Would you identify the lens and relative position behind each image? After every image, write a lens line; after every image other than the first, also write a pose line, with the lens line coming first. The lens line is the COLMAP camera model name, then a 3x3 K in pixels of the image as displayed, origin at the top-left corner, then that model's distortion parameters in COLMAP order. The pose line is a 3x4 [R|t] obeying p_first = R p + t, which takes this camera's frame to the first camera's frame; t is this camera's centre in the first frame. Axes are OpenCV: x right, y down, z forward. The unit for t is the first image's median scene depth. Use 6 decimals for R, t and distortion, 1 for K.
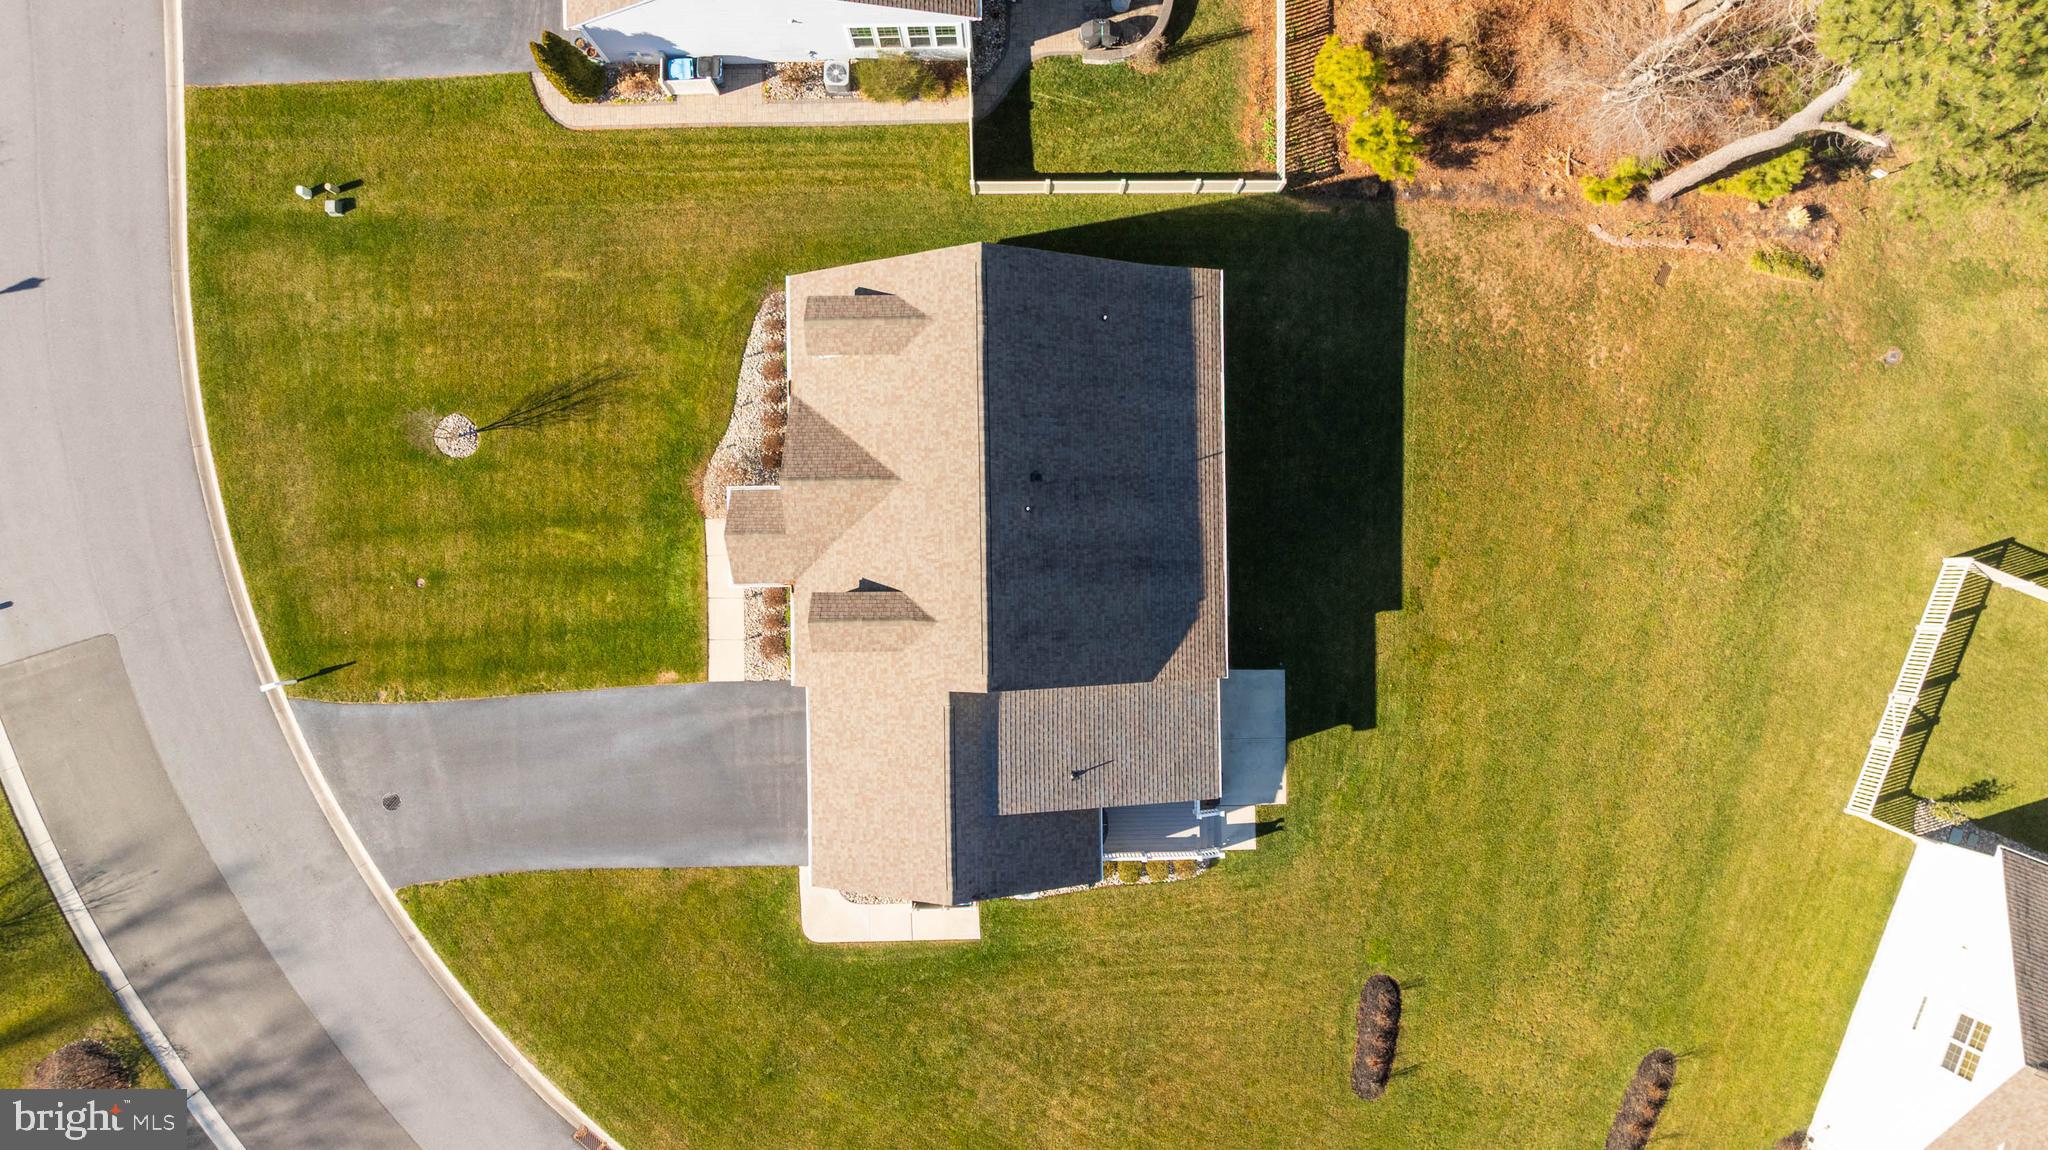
lens RADIAL K [[1473.2, 0, 1024.0], [0, 1473.2, 575.0], [0, 0, 1]] dist [-0.006510, 0.007679]
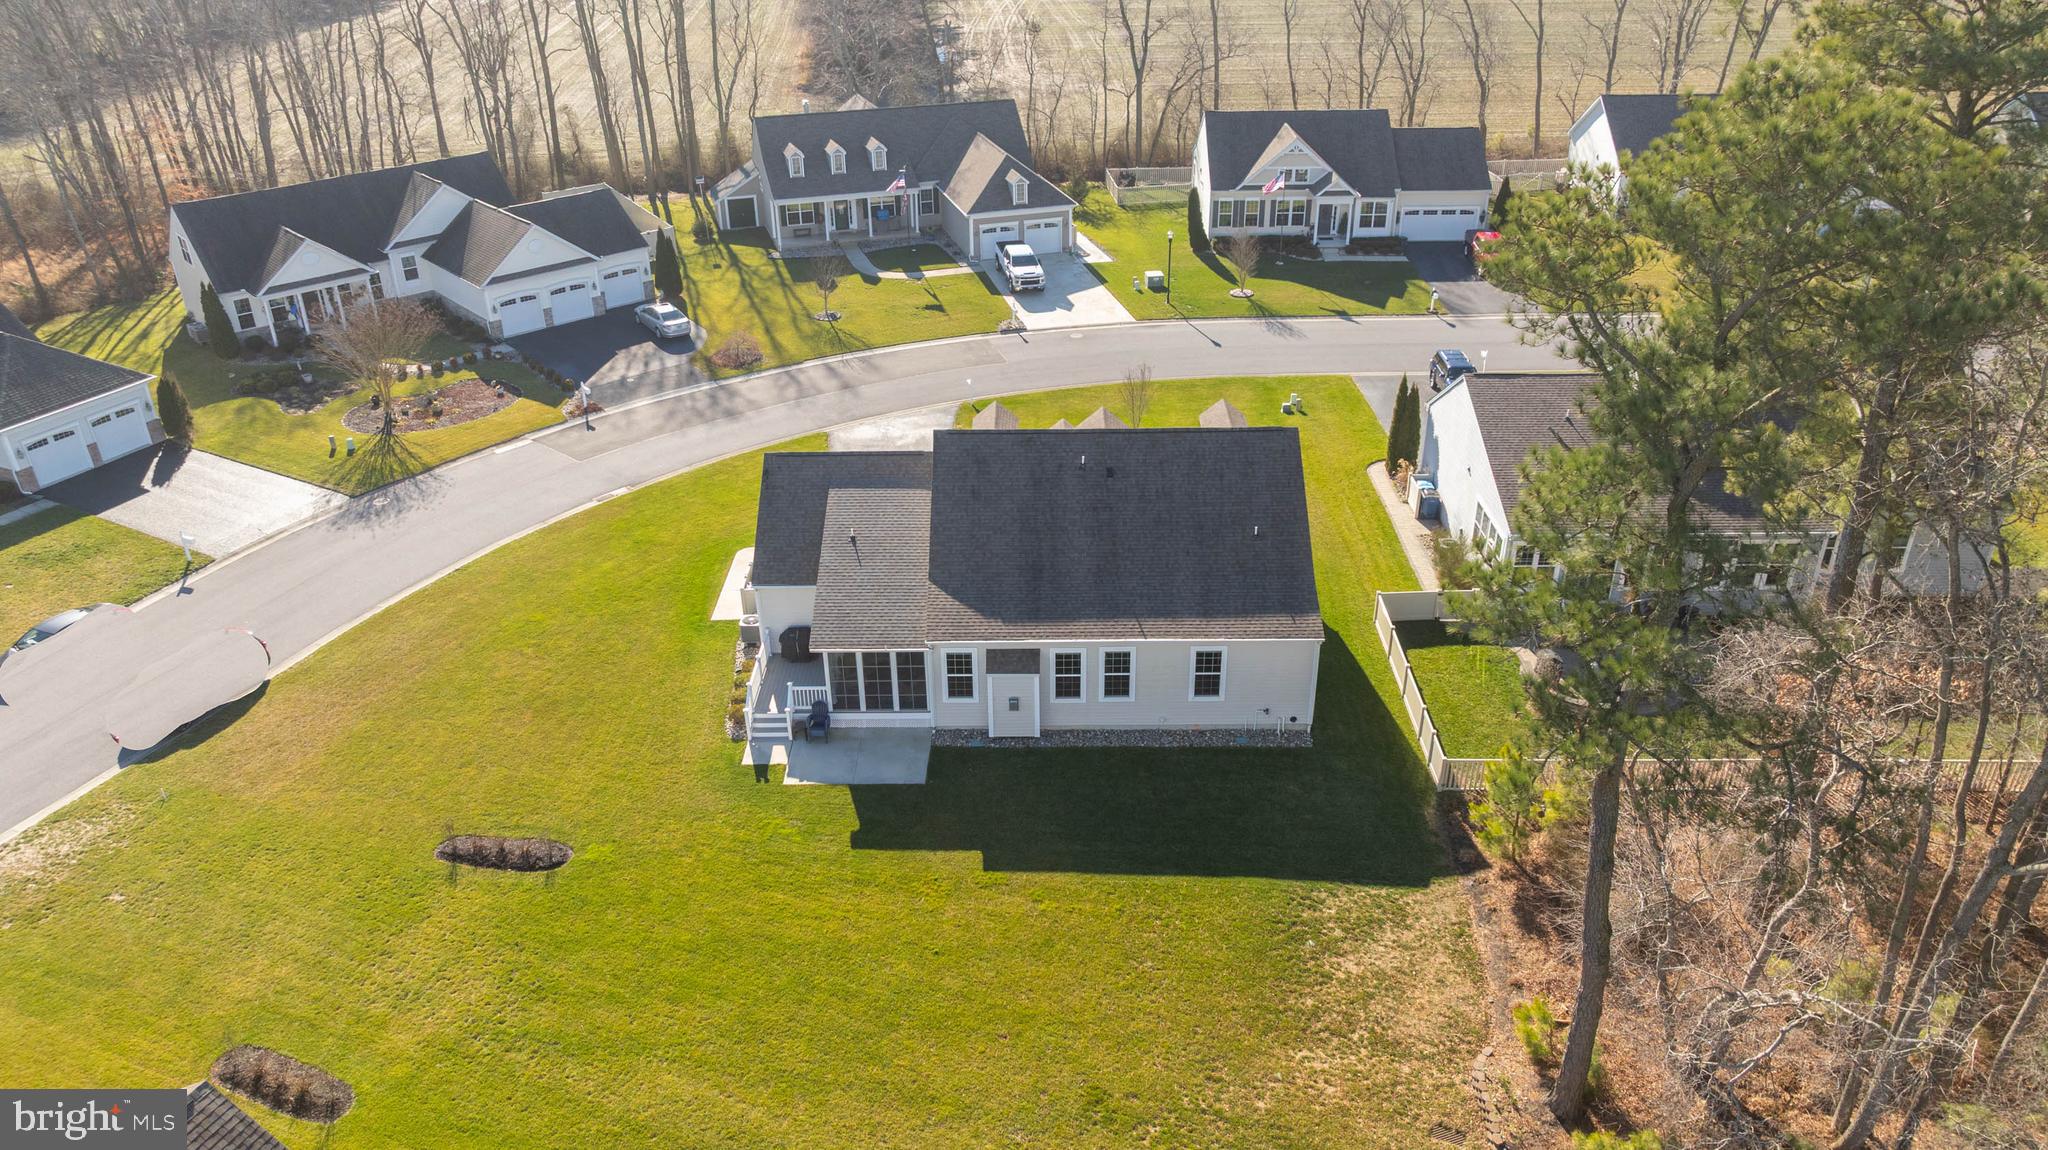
lens RADIAL K [[1473.2, 0, 1024.0], [0, 1473.2, 575.0], [0, 0, 1]] dist [-0.006510, 0.007679]
pose [[-0.026218, 0.462564, -0.886198, 0.956945], [-0.999515, 0.002797, 0.031030, -0.028348], [0.016833, 0.886581, 0.462266, 0.455131]]
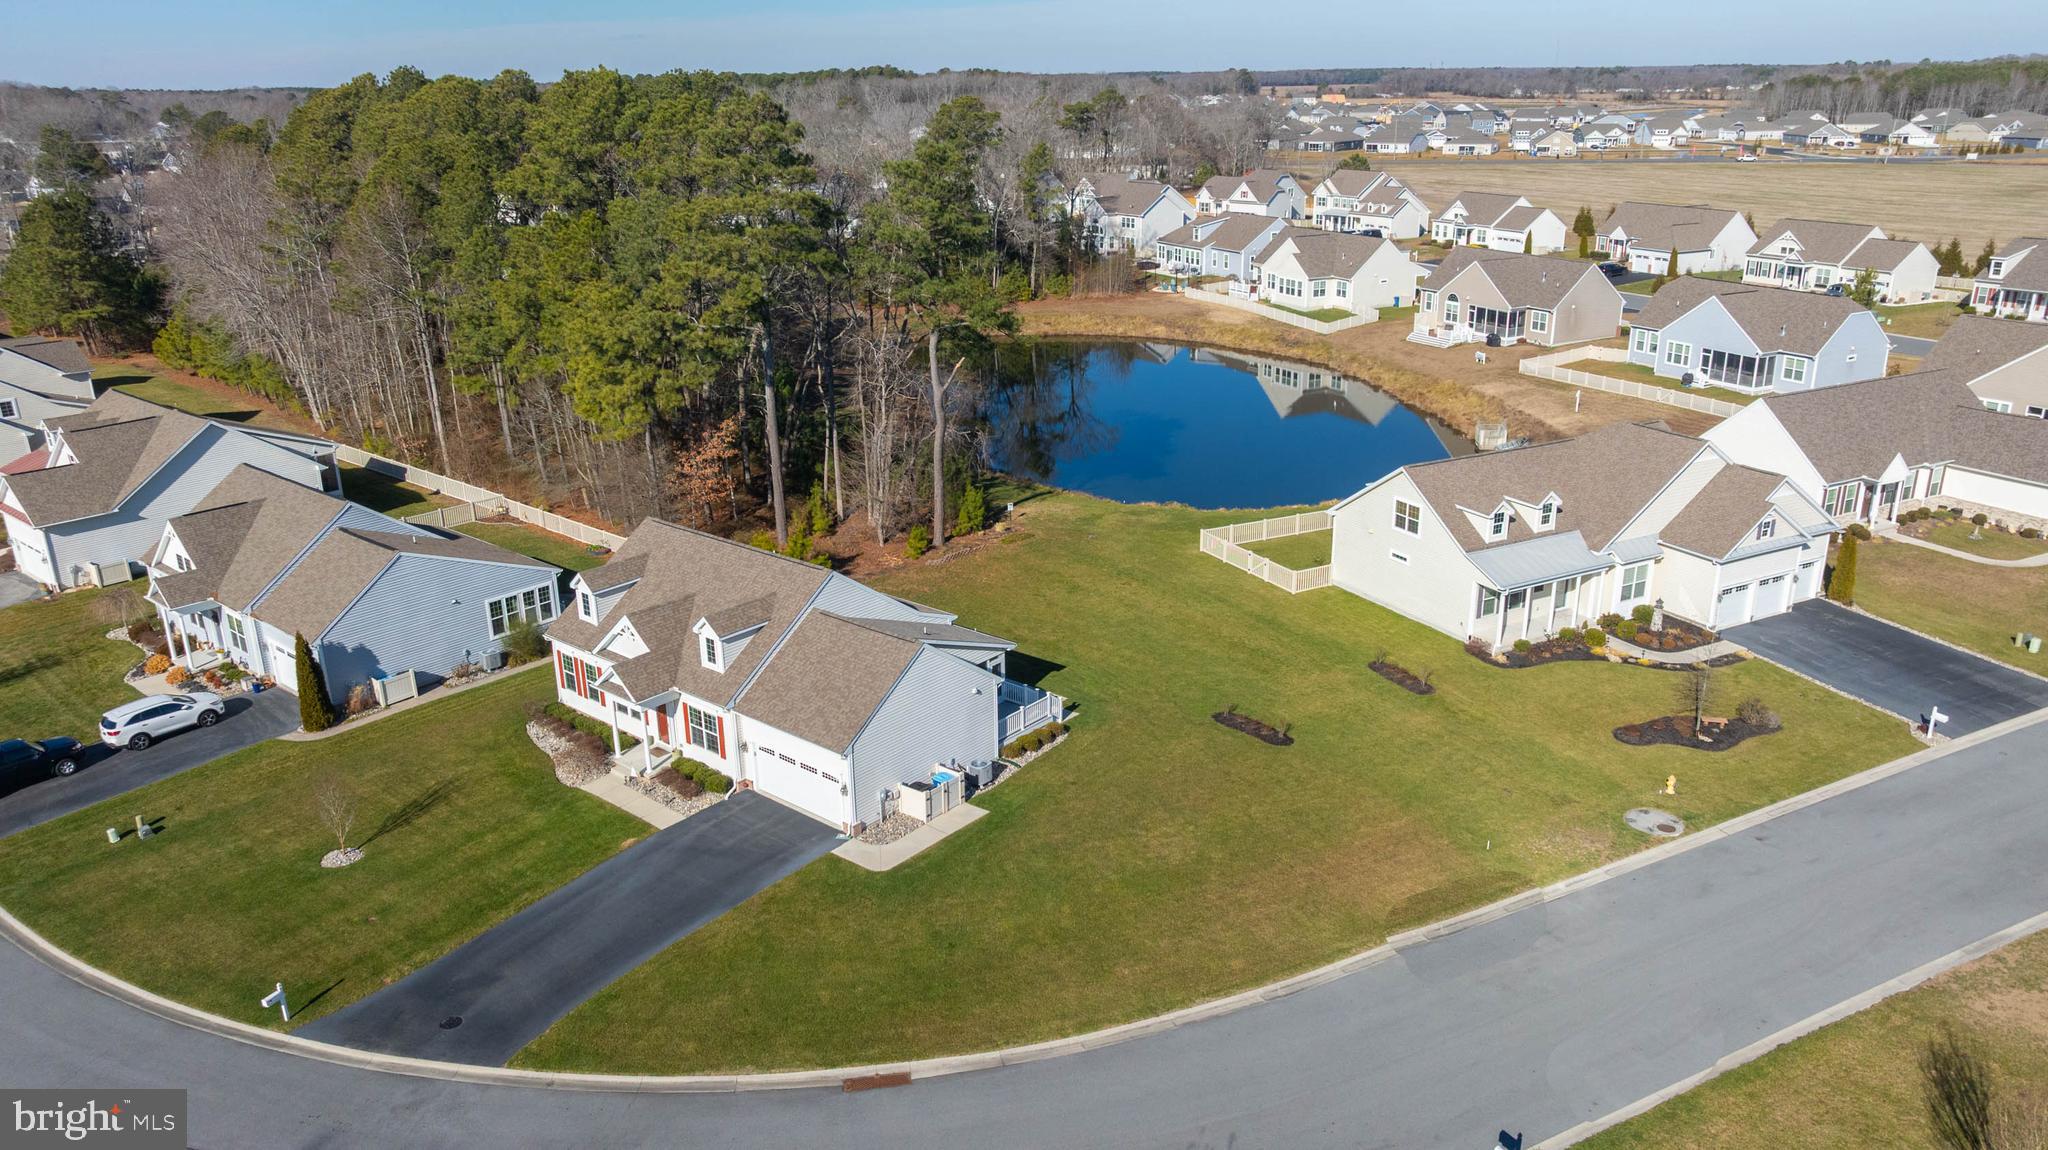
lens RADIAL K [[1478.1, 0, 1024.0], [0, 1478.1, 575.0], [0, 0, 1]] dist [-0.050642, 0.069062]
pose [[0.663392, -0.240436, 0.708592, -0.768909], [0.748254, 0.206520, -0.630449, 0.935087], [0.005244, 0.948441, 0.316911, 0.445588]]
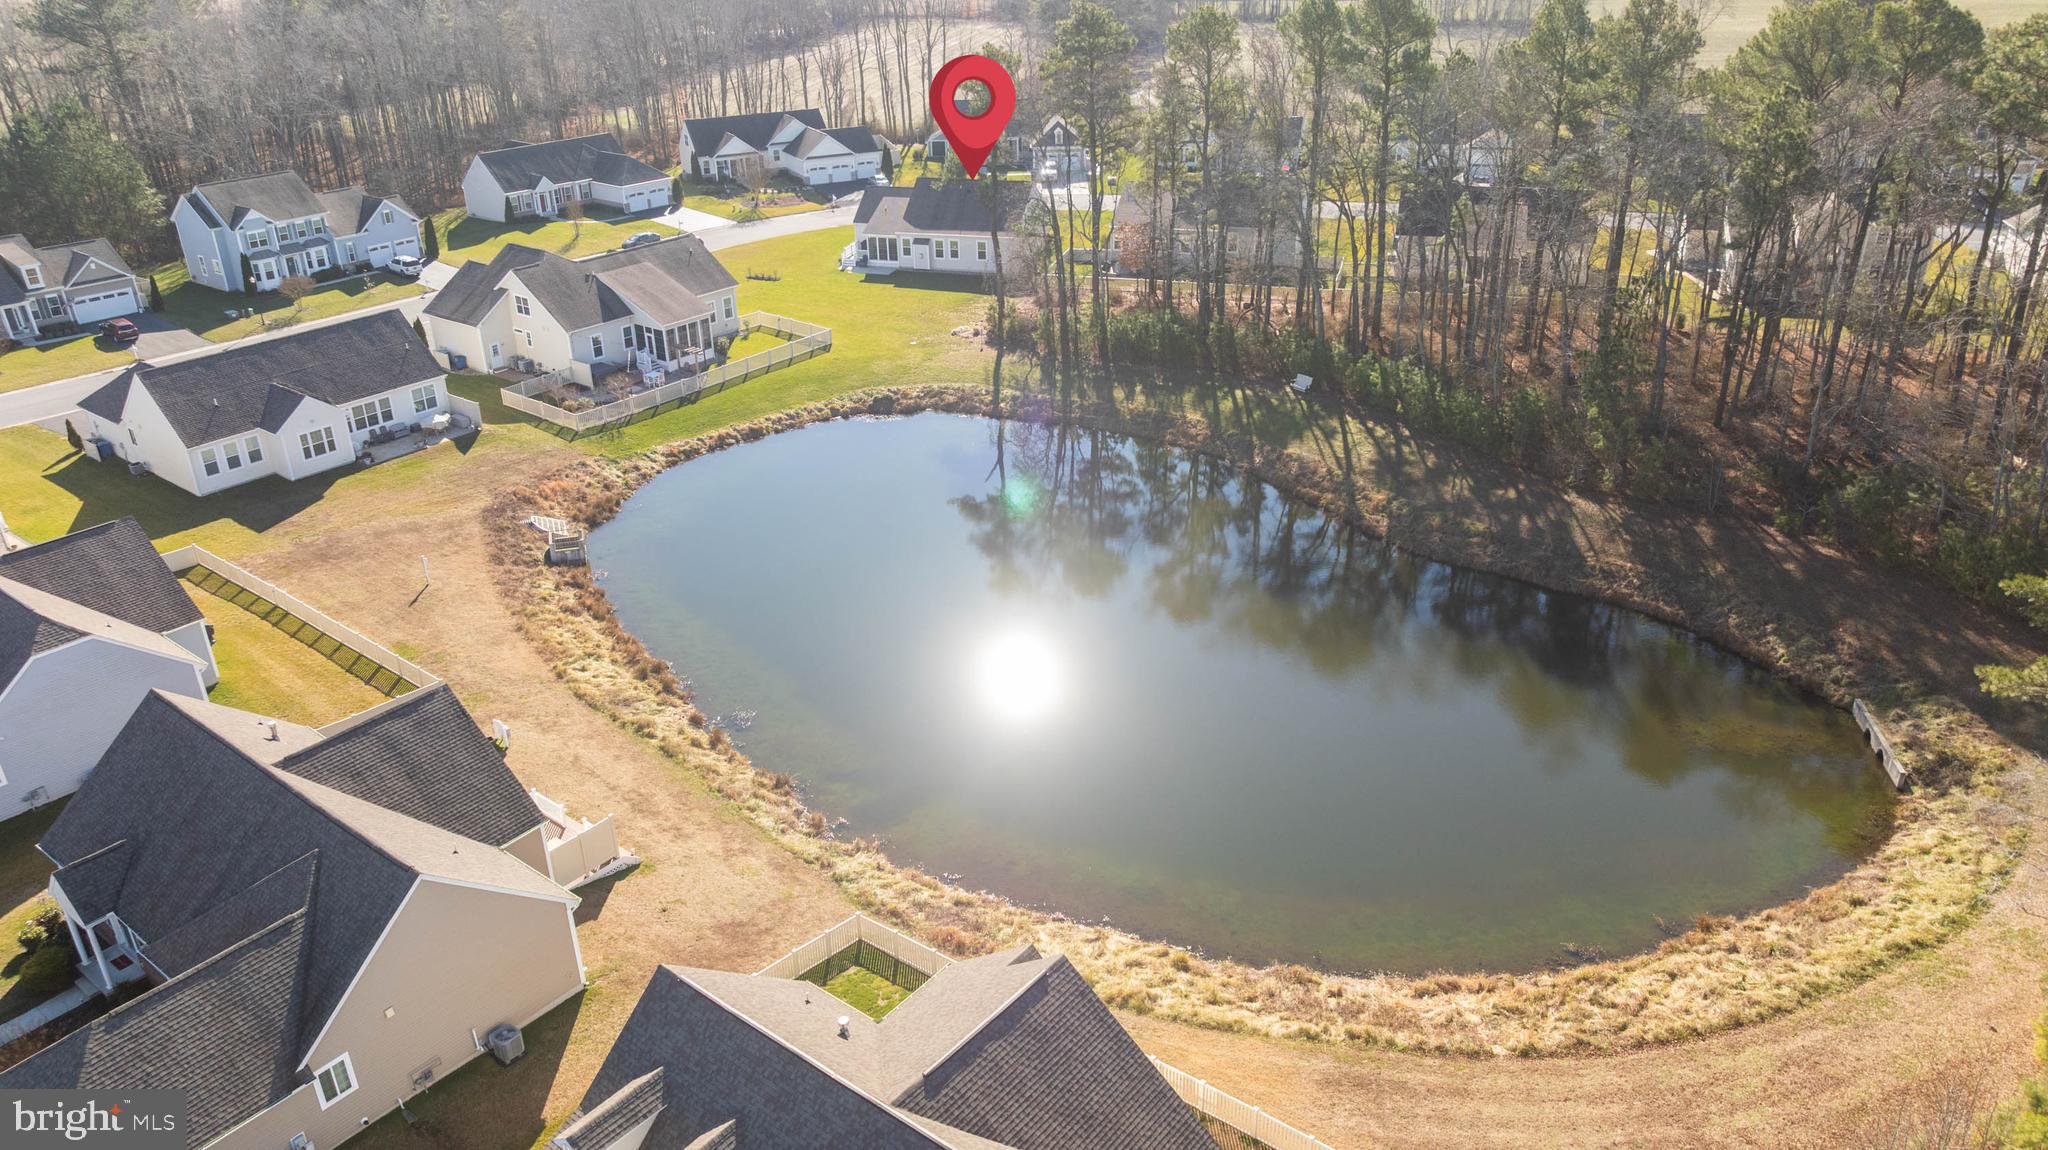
lens RADIAL K [[1473.2, 0, 1024.0], [0, 1473.2, 575.0], [0, 0, 1]] dist [-0.006510, 0.007679]
pose [[-0.288621, 0.407011, -0.866626, 2.991733], [-0.957354, -0.110309, 0.267031, -1.084805], [0.013088, 0.906738, 0.421491, 0.293876]]
